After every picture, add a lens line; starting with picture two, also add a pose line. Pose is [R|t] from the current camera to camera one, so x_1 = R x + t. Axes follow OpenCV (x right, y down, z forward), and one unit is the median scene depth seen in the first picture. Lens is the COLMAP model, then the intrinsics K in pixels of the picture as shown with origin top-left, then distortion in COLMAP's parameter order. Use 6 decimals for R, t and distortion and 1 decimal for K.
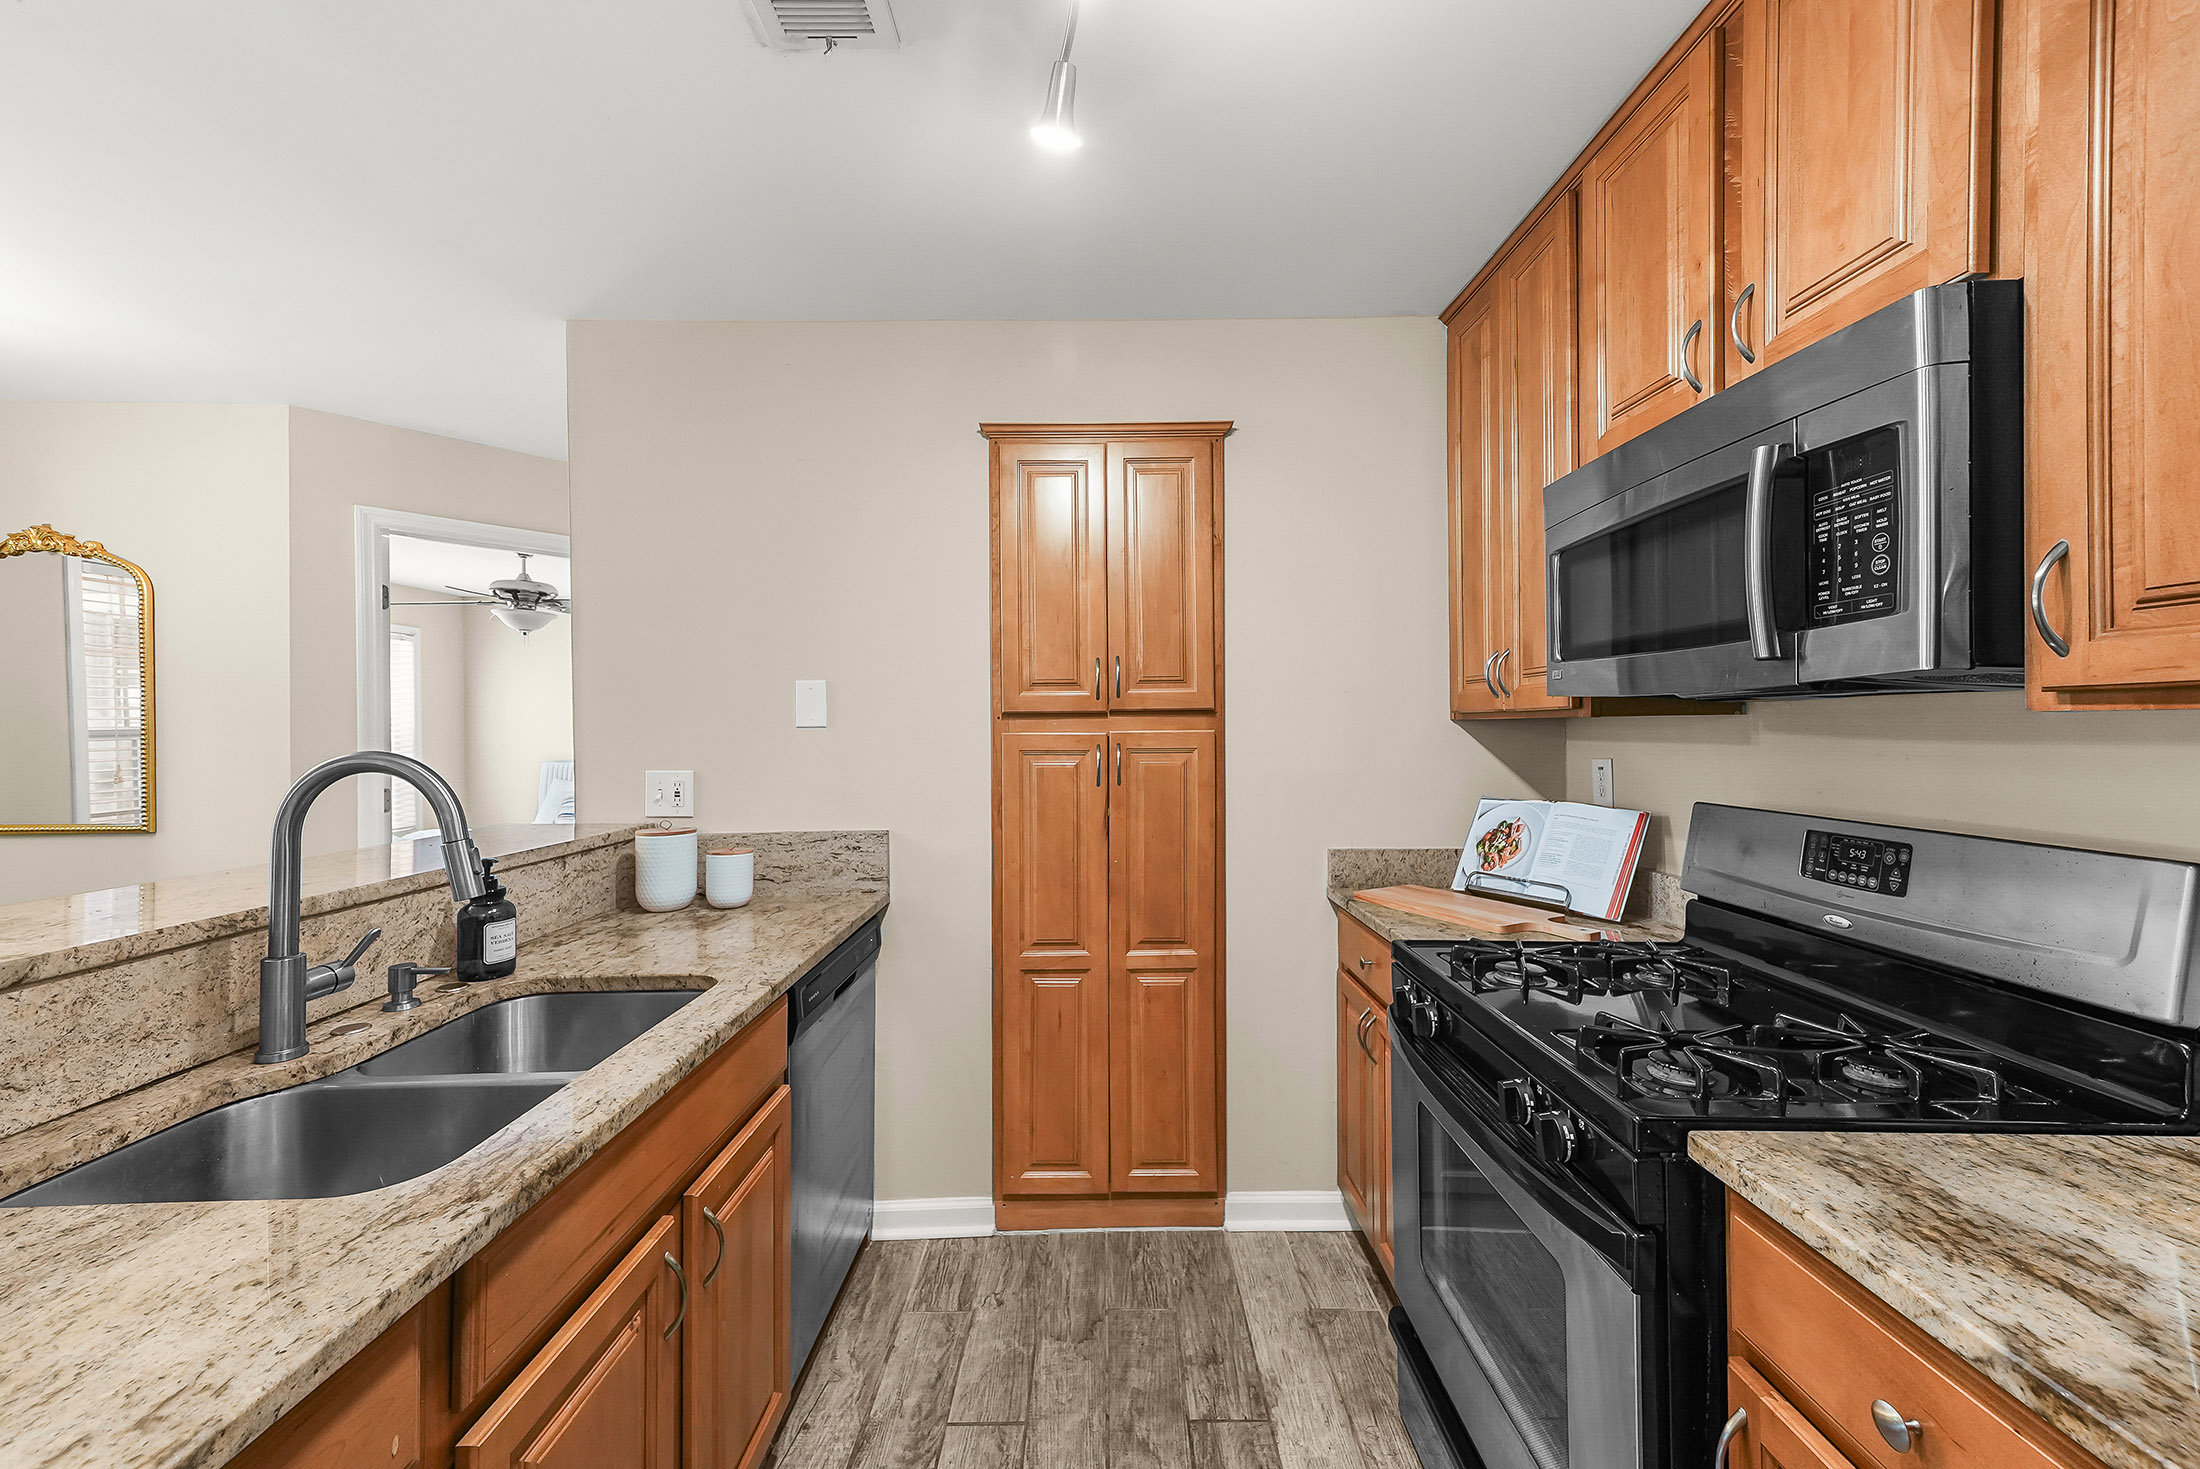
lens RADIAL K [[843.2, 0, 1102.4], [0, 843.2, 727.2], [0, 0, 1]] dist [0.000465, 0.000032]
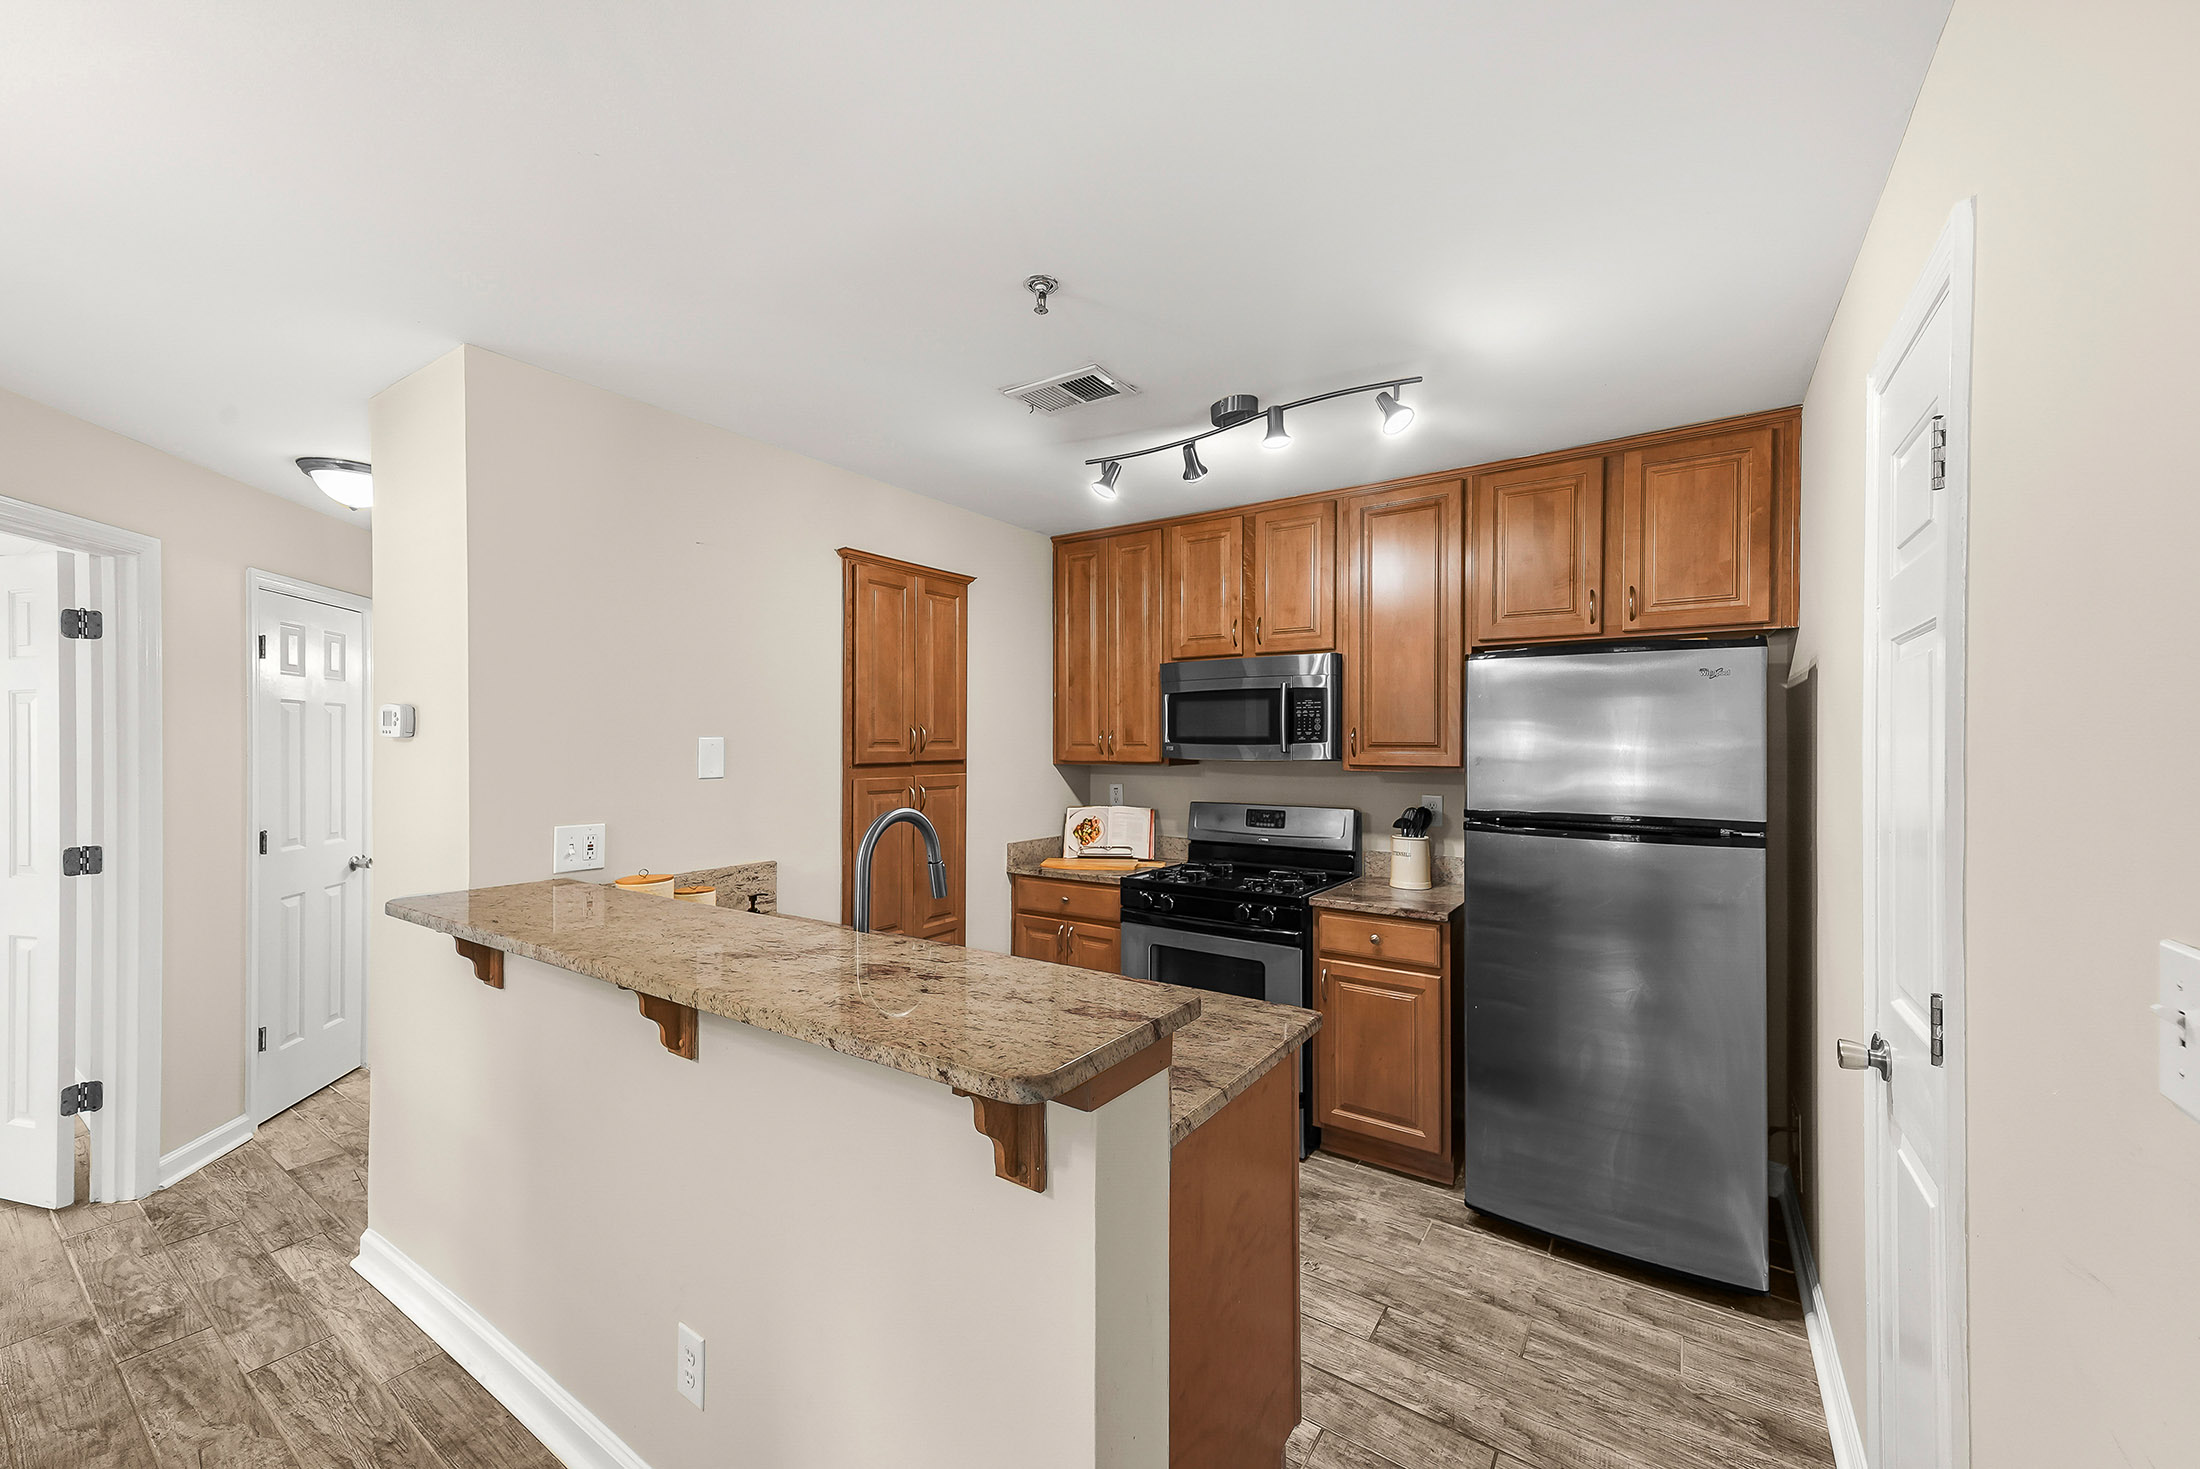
lens RADIAL K [[846.8, 0, 1102.0], [0, 846.8, 743.4], [0, 0, 1]] dist [0.019572, -0.000143]
pose [[0.563647, 0.006895, 0.825987, -1.119069], [-0.004953, 0.999975, -0.004967, -0.049382], [-0.826001, -0.001292, 0.563668, -0.099262]]
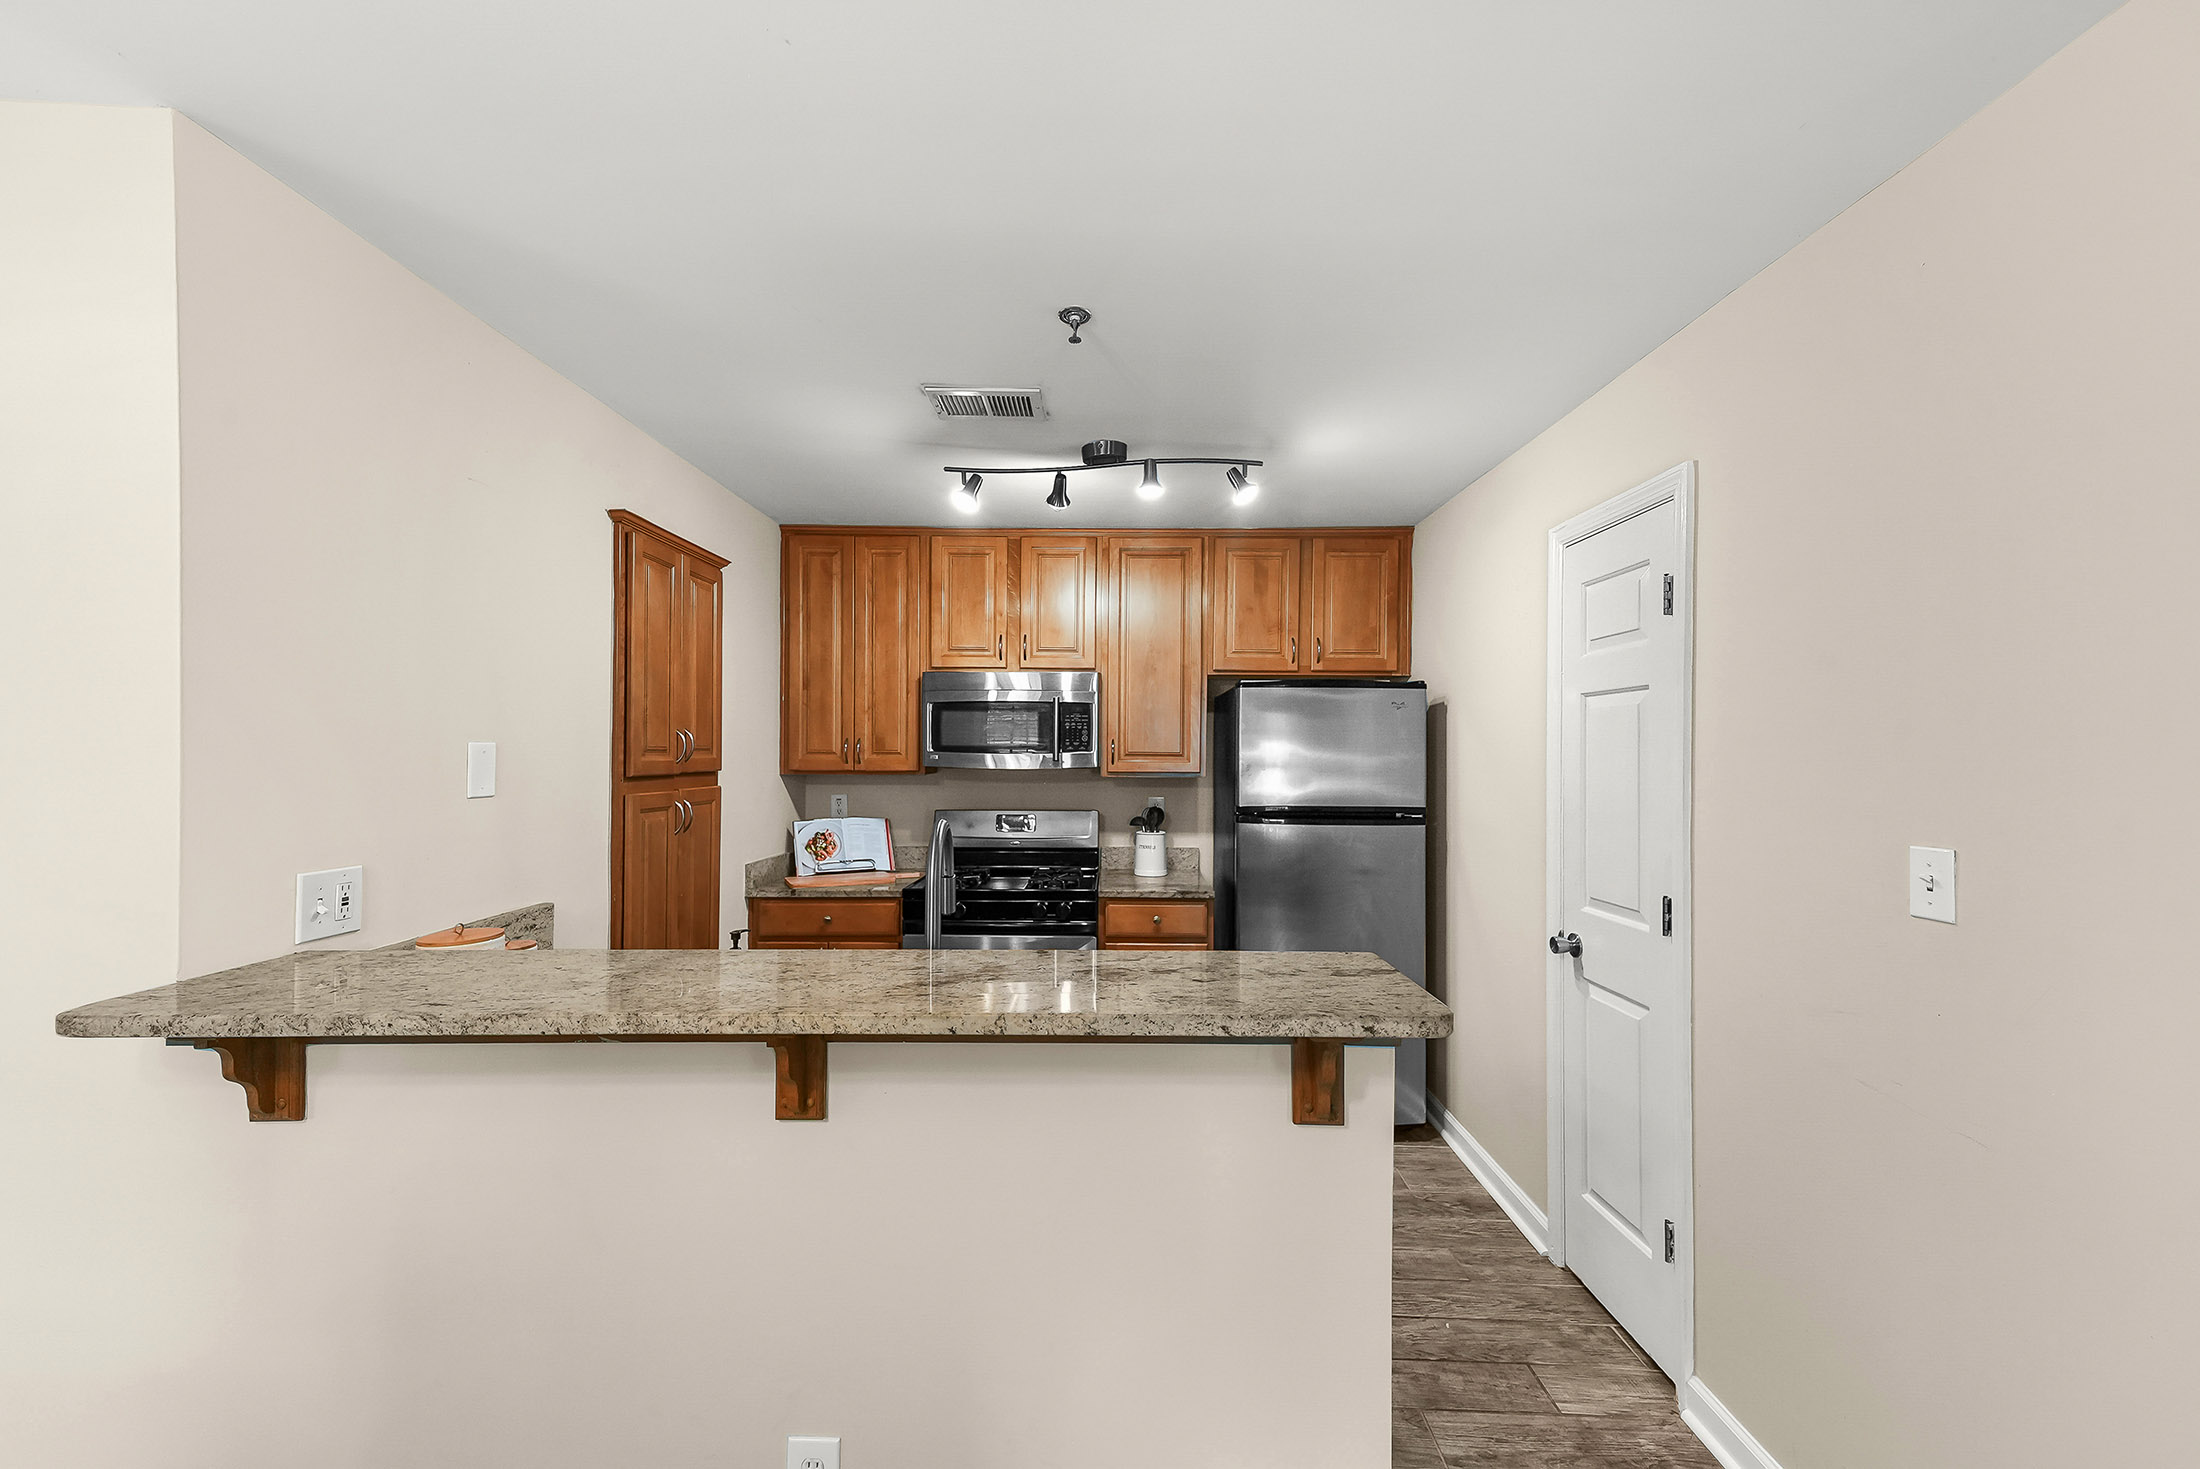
lens RADIAL K [[842.9, 0, 1106.4], [0, 842.9, 746.8], [0, 0, 1]] dist [0.018582, -0.000010]
pose [[0.007050, 0.013925, 0.999878, -1.343044], [-0.005211, 0.999890, -0.013889, -0.047210], [-0.999962, -0.005112, 0.007122, 0.407663]]
